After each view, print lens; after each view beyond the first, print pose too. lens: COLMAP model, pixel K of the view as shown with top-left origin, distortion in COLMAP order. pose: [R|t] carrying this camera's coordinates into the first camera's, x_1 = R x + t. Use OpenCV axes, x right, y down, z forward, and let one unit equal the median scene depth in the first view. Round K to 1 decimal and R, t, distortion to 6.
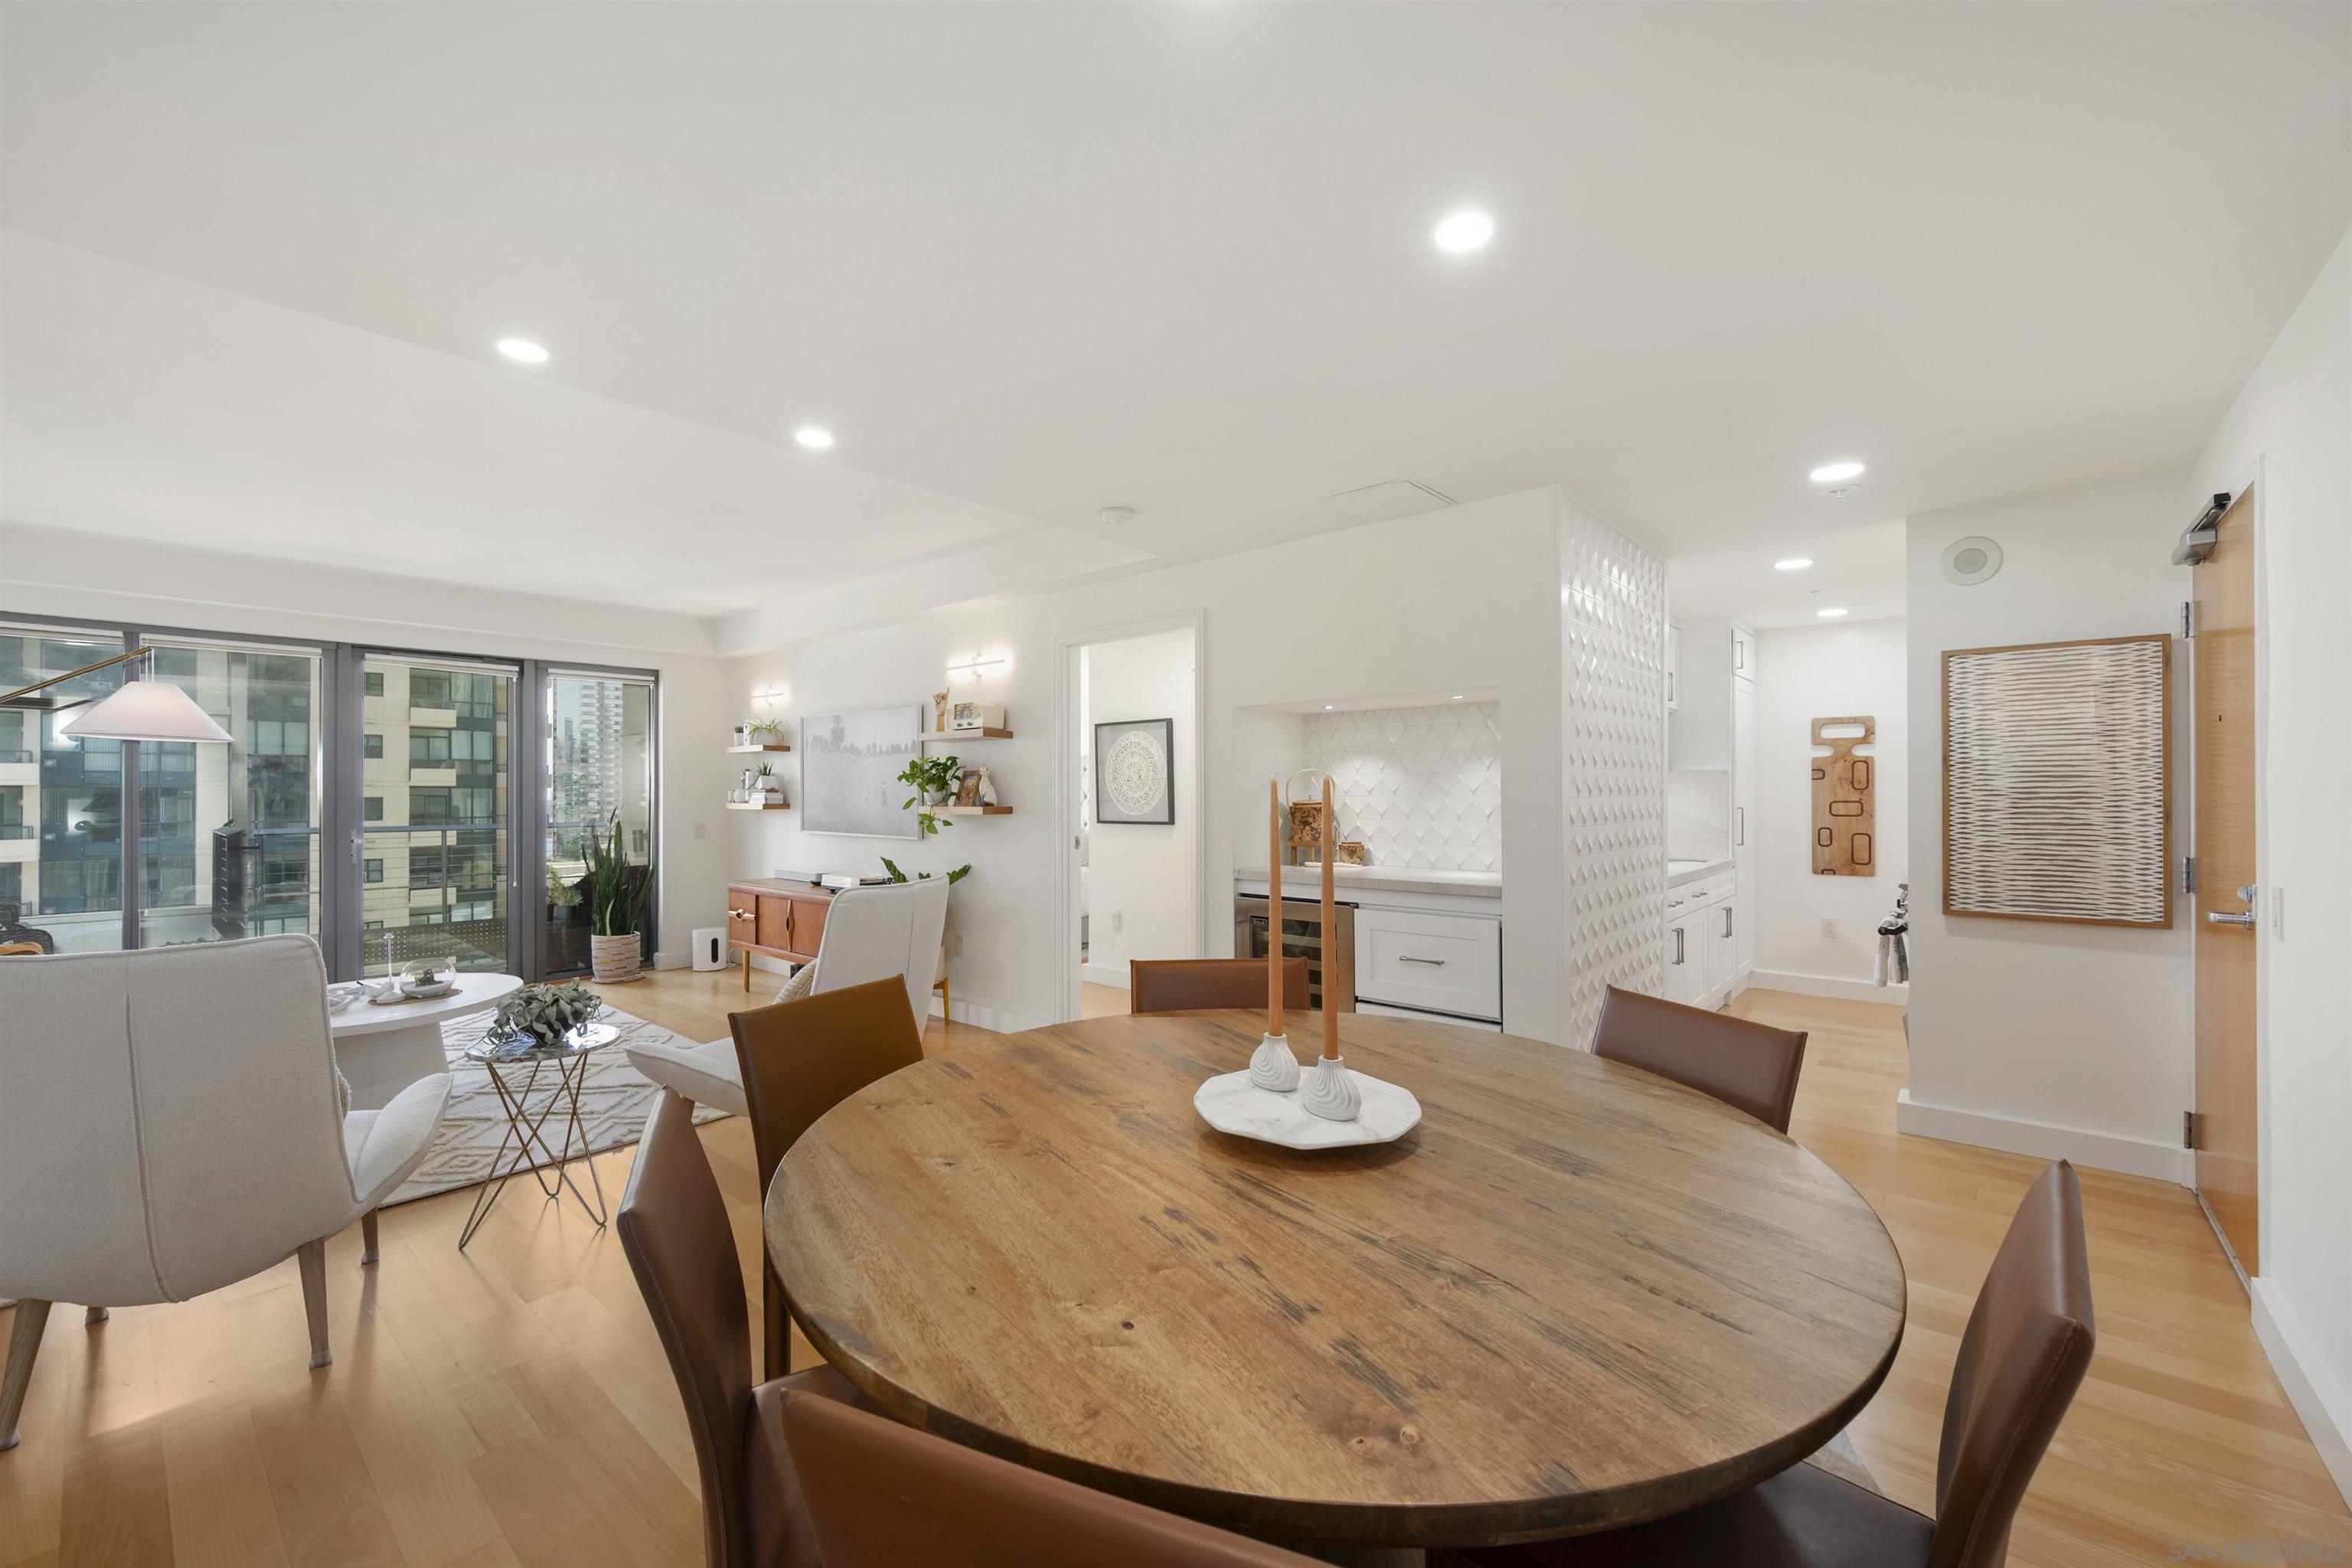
lens RADIAL K [[925.7, 0, 1173.2], [0, 925.7, 788.2], [0, 0, 1]] dist [-0.000583, -0.000220]
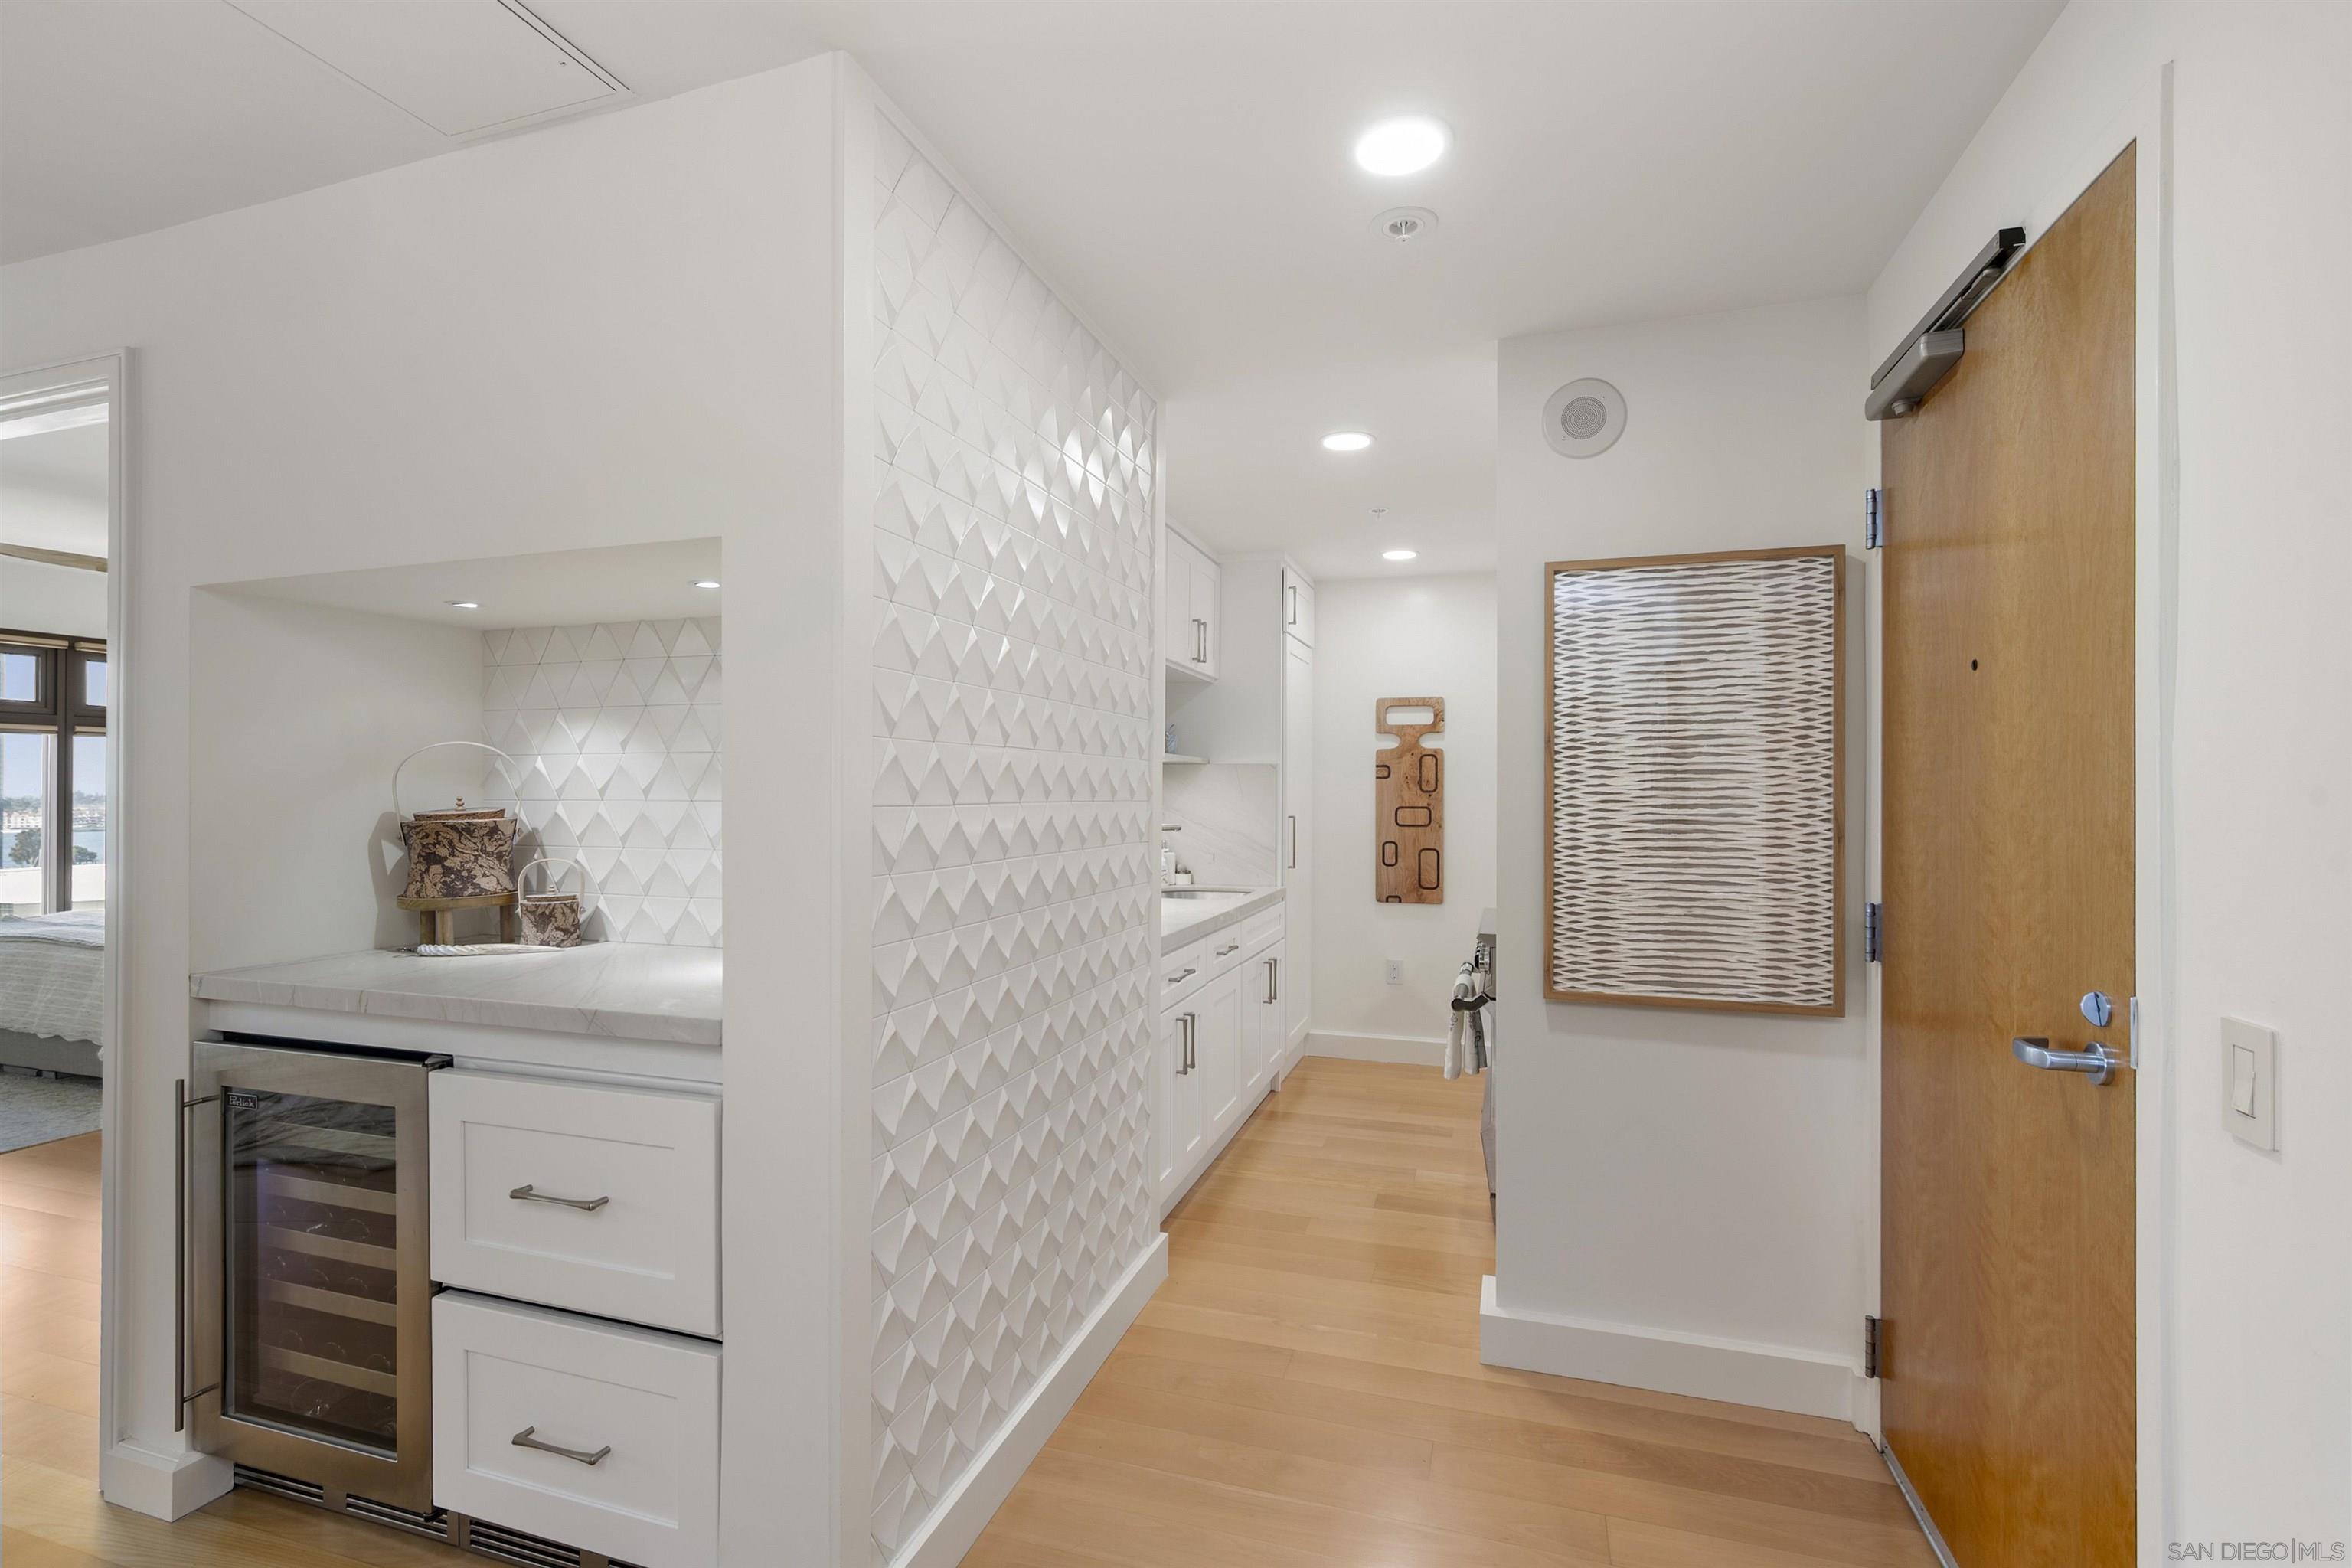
lens RADIAL K [[1035.7, 0, 1176.0], [0, 1035.7, 784.0], [0, 0, 1]] dist [0.001234, 0.000025]
pose [[0.919986, 0.008146, 0.391866, 0.267316], [-0.006522, 0.999964, -0.005474, 0.001218], [-0.391896, 0.002480, 0.920006, 0.365949]]
